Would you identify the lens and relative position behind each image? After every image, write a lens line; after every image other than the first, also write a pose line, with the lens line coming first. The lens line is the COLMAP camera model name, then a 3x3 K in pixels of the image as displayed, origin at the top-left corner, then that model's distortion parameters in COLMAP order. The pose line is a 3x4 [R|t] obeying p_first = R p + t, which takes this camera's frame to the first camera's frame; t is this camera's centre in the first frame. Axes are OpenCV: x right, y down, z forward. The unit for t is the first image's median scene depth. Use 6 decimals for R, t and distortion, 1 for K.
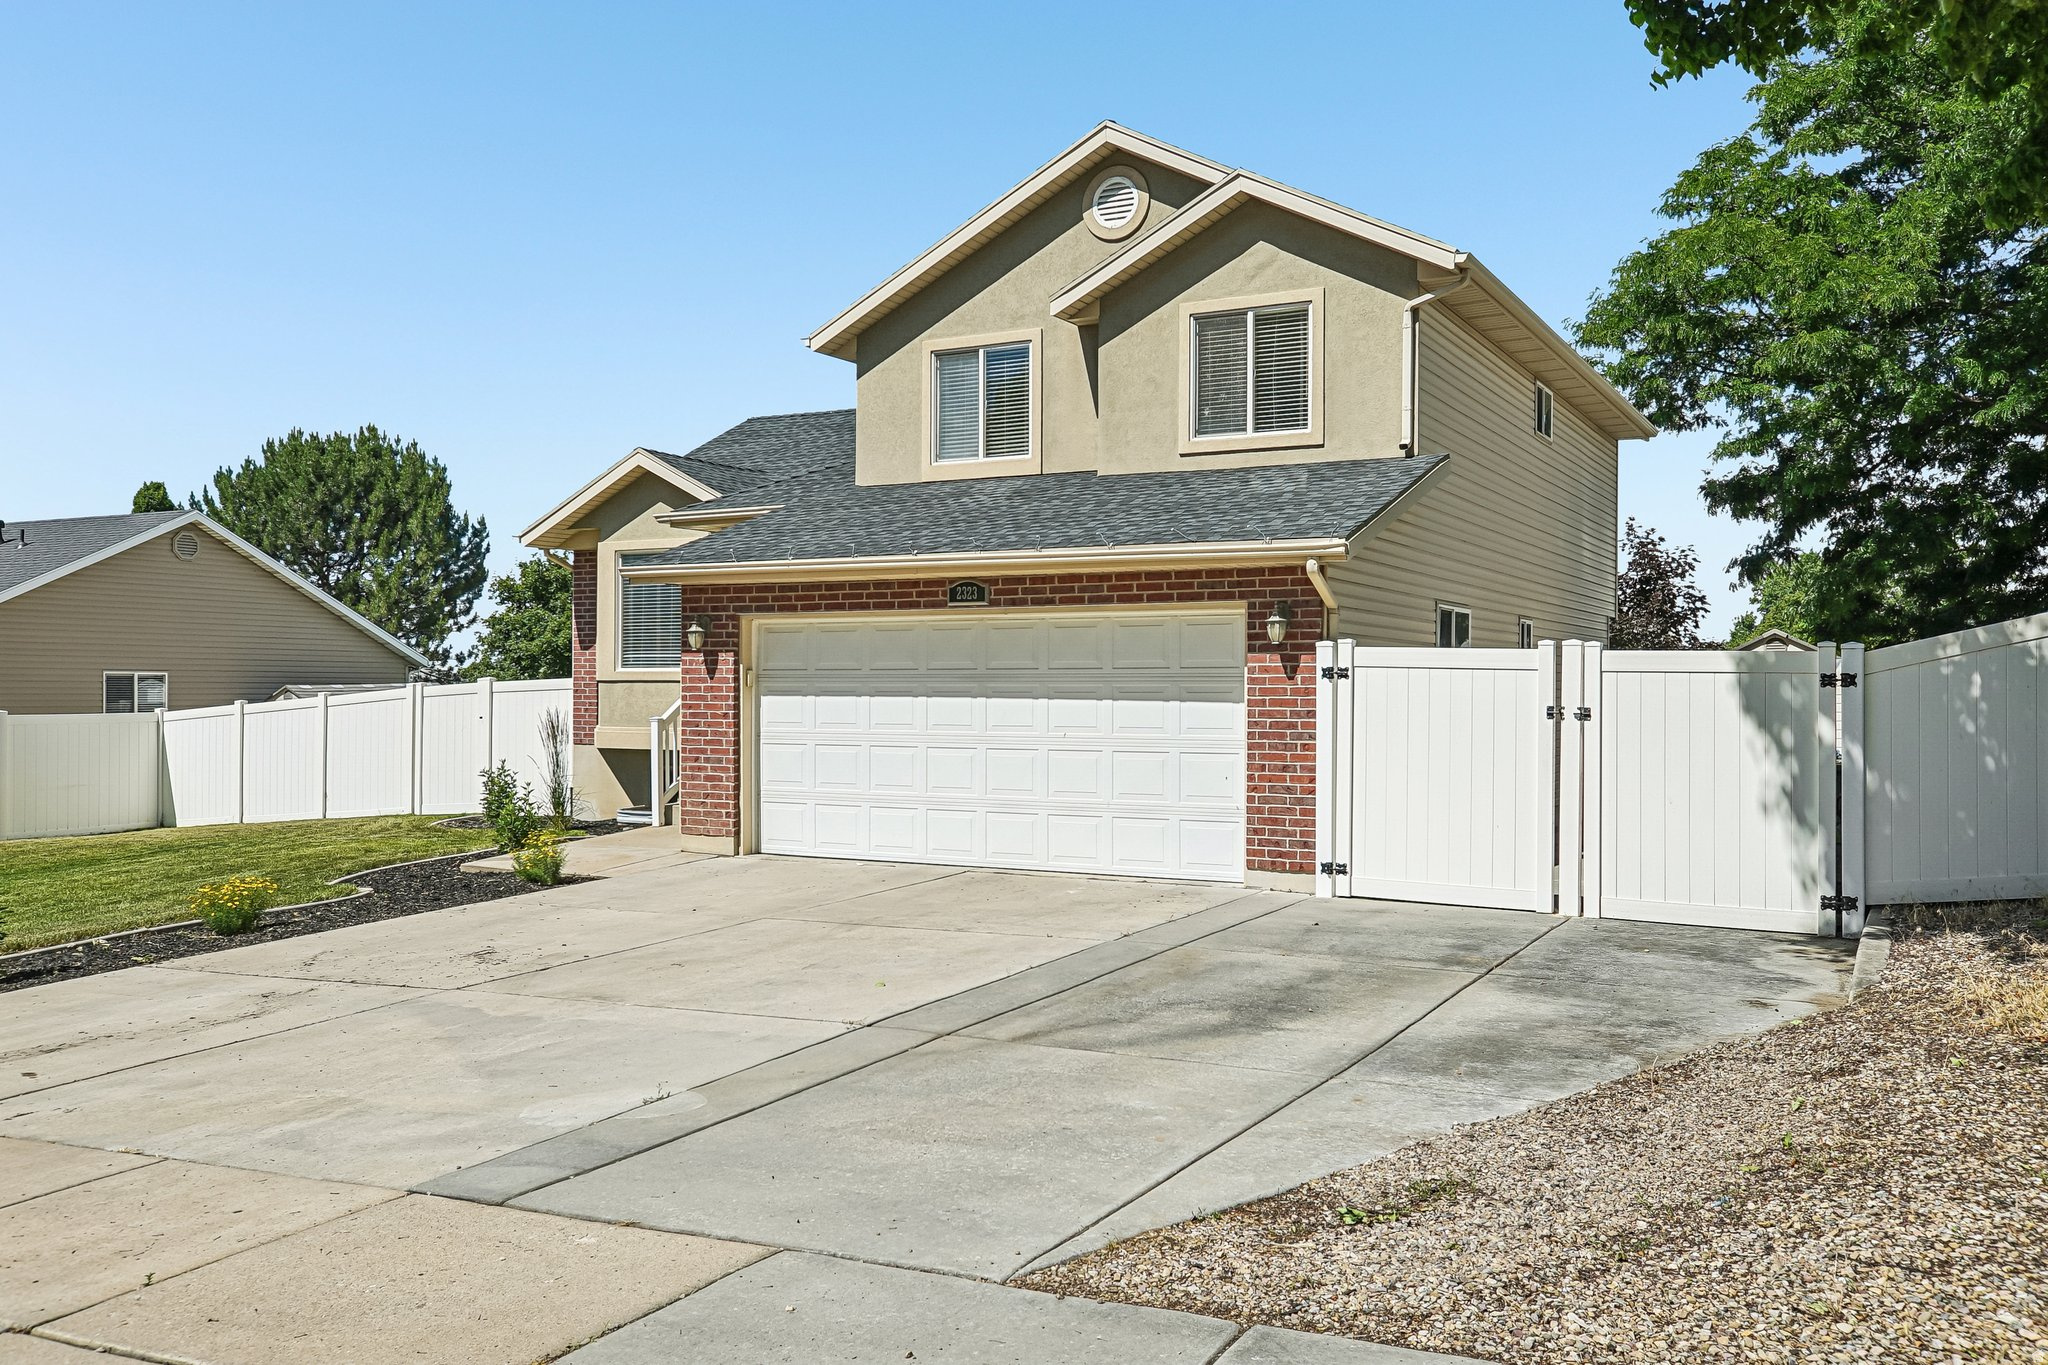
lens RADIAL K [[1650.9, 0, 1026.5], [0, 1650.9, 678.7], [0, 0, 1]] dist [0.000281, 0.009822]
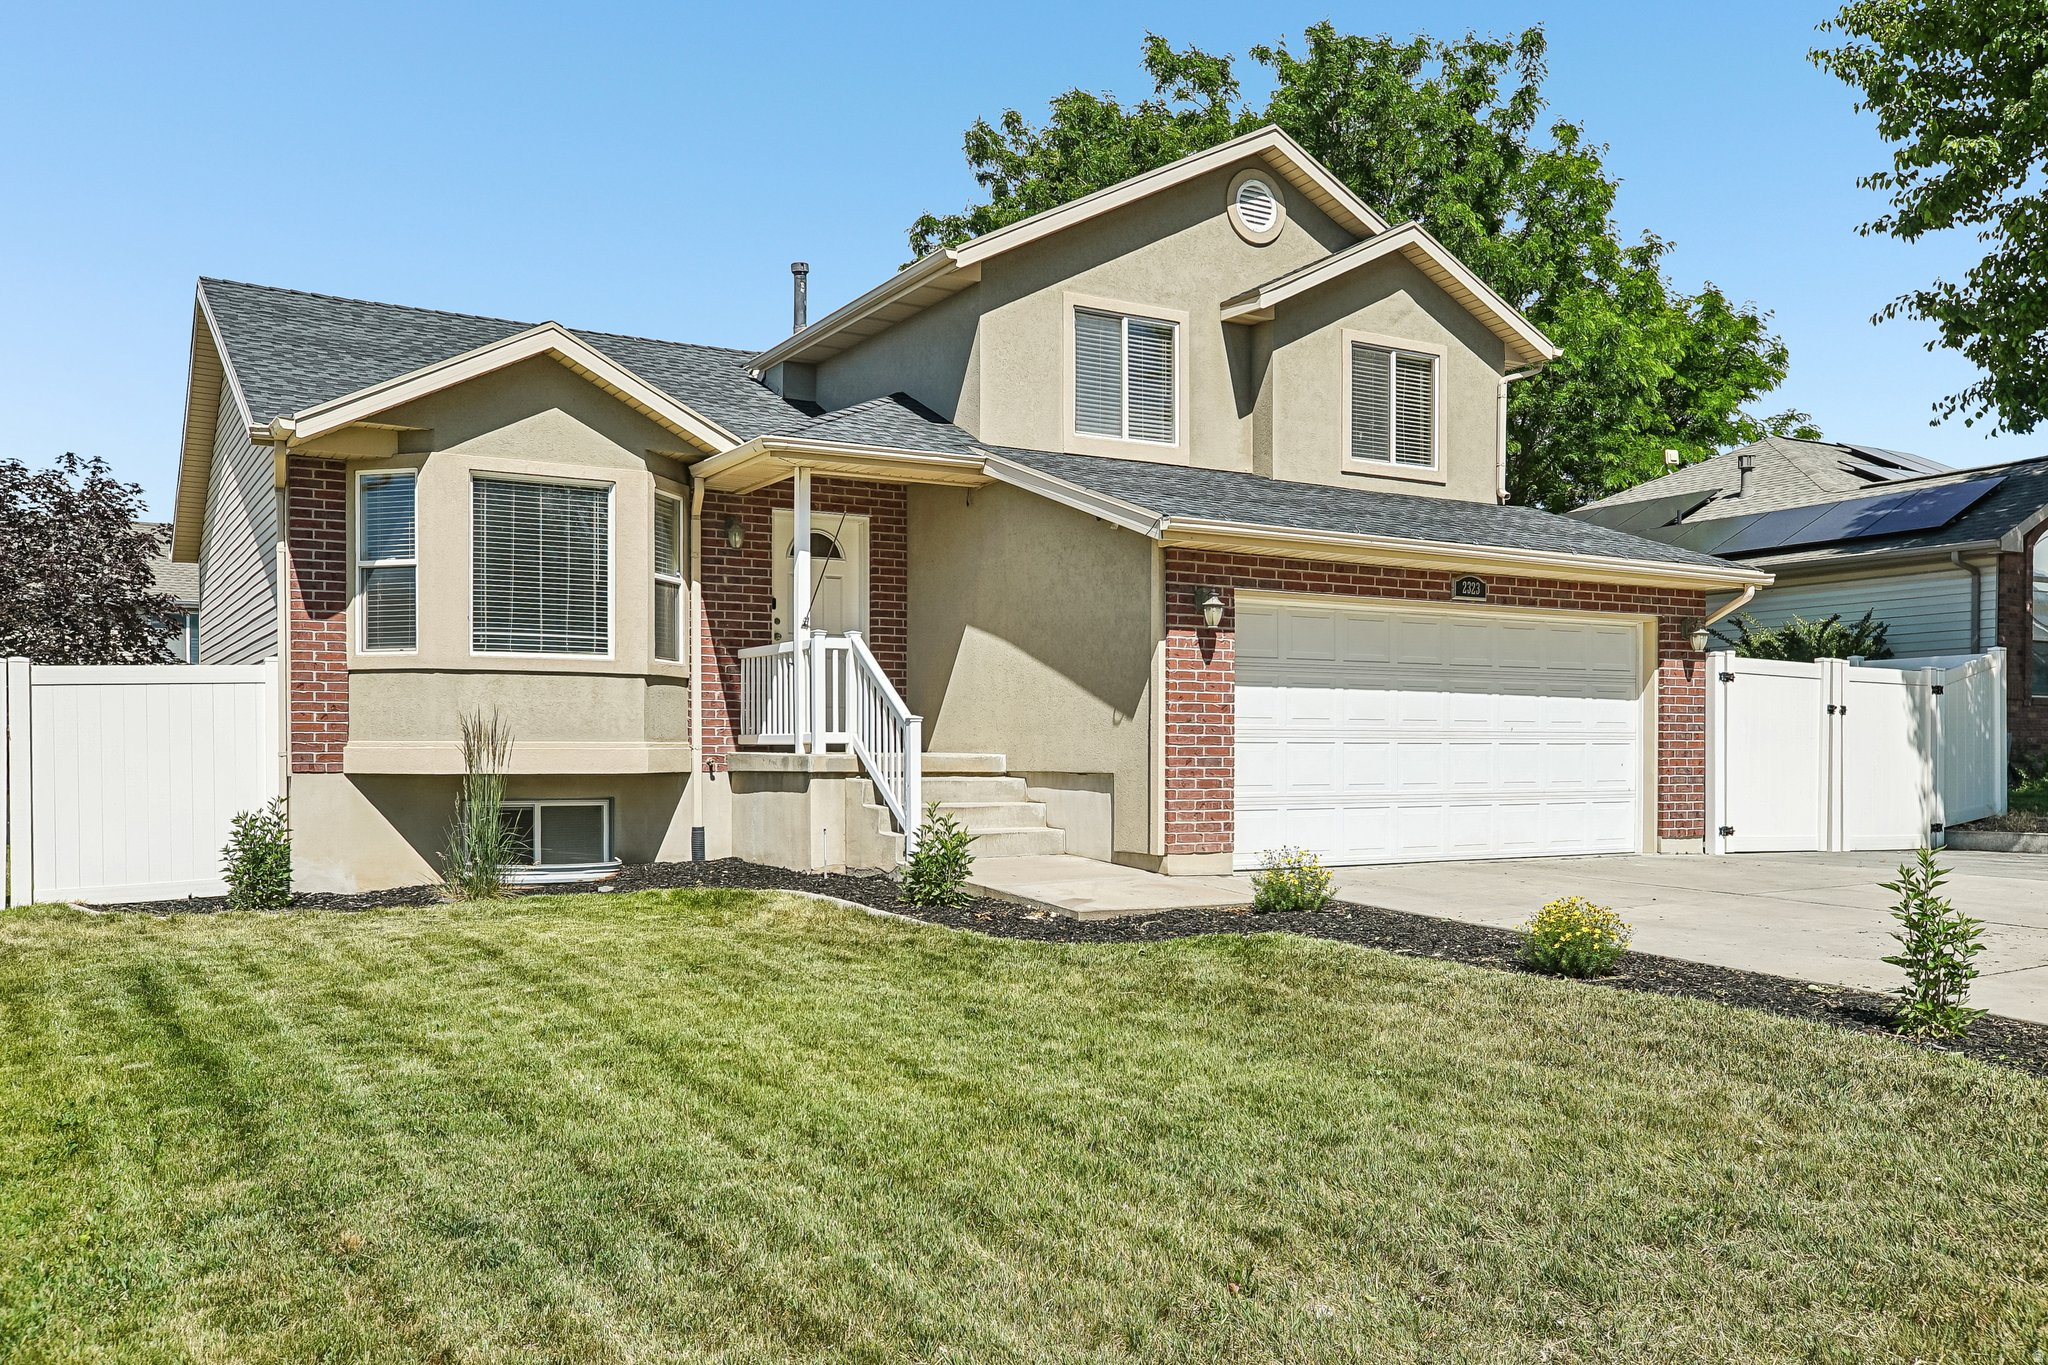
lens RADIAL K [[1650.9, 0, 1016.4], [0, 1650.9, 774.4], [0, 0, 1]] dist [0.000281, 0.009822]
pose [[0.512058, -0.012630, 0.858858, -0.956439], [-0.003795, 0.999849, 0.016966, 0.042010], [-0.858942, -0.011947, 0.511933, 0.660591]]
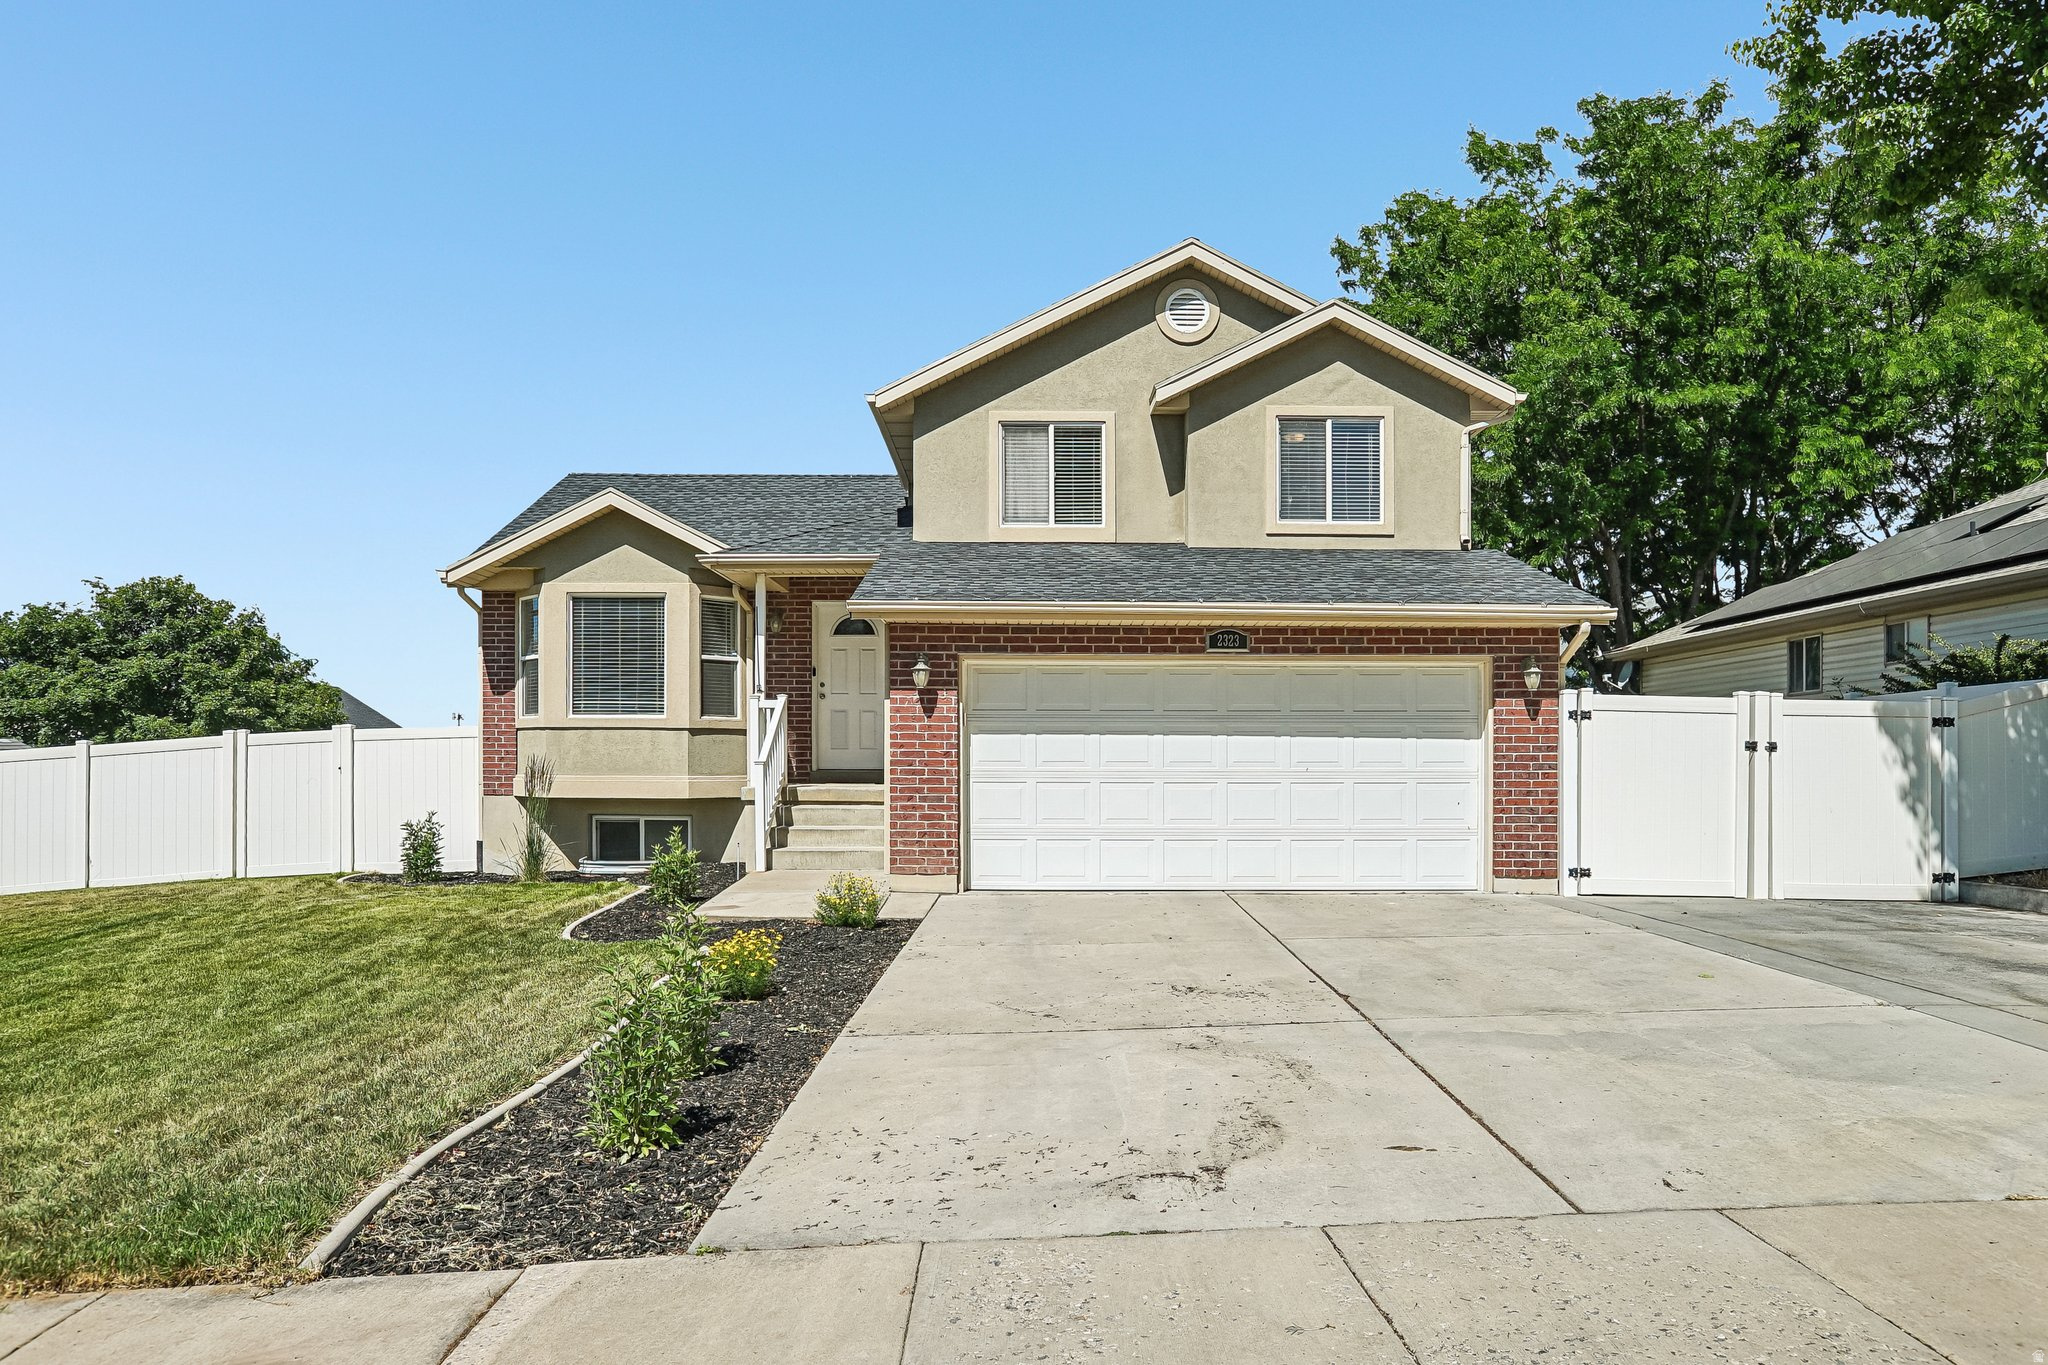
lens RADIAL K [[1329.8, 0, 1022.4], [0, 1329.8, 762.5], [0, 0, 1]] dist [-0.023704, -0.002377]
pose [[0.875091, 0.001028, 0.483957, -0.533920], [-0.003677, 0.999983, 0.004525, 0.023587], [-0.483944, -0.005739, 0.875080, 0.268240]]
